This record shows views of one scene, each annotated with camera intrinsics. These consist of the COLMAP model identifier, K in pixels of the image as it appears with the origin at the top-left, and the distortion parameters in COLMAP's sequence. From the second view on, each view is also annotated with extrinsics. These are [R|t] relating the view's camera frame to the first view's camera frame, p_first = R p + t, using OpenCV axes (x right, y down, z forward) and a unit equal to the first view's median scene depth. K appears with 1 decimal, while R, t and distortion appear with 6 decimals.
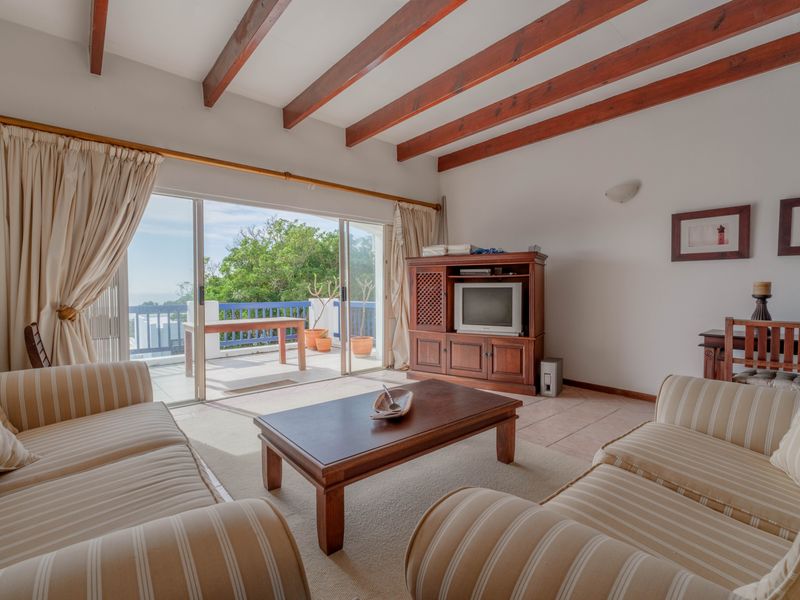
lens RADIAL K [[387.9, 0, 431.9], [0, 387.9, 299.2], [0, 0, 1]] dist [-0.000930, -0.000016]
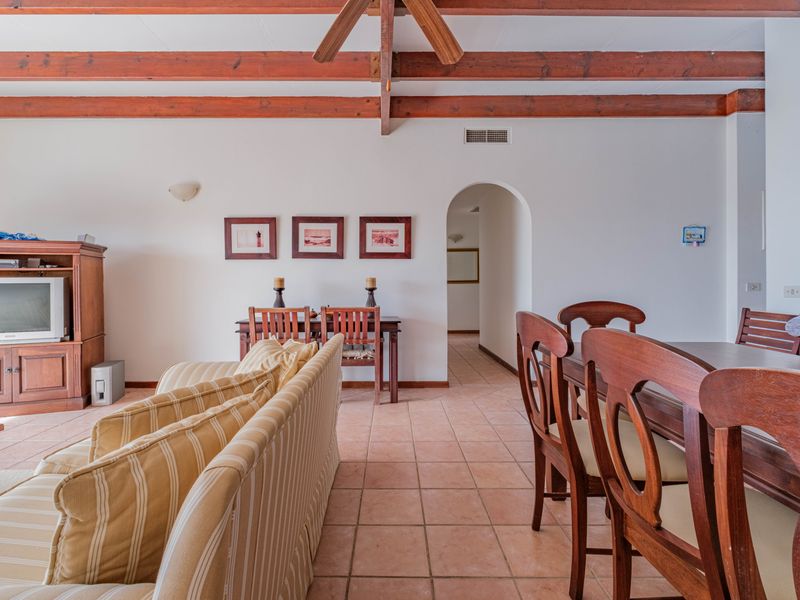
lens RADIAL K [[374.1, 0, 397.9], [0, 374.1, 281.5], [0, 0, 1]] dist [-0.000280, 0.000447]
pose [[0.675643, -0.003275, 0.737221, 0.128320], [0.026305, 0.999460, -0.019668, 0.001361], [-0.736759, 0.032681, 0.675365, -0.084665]]
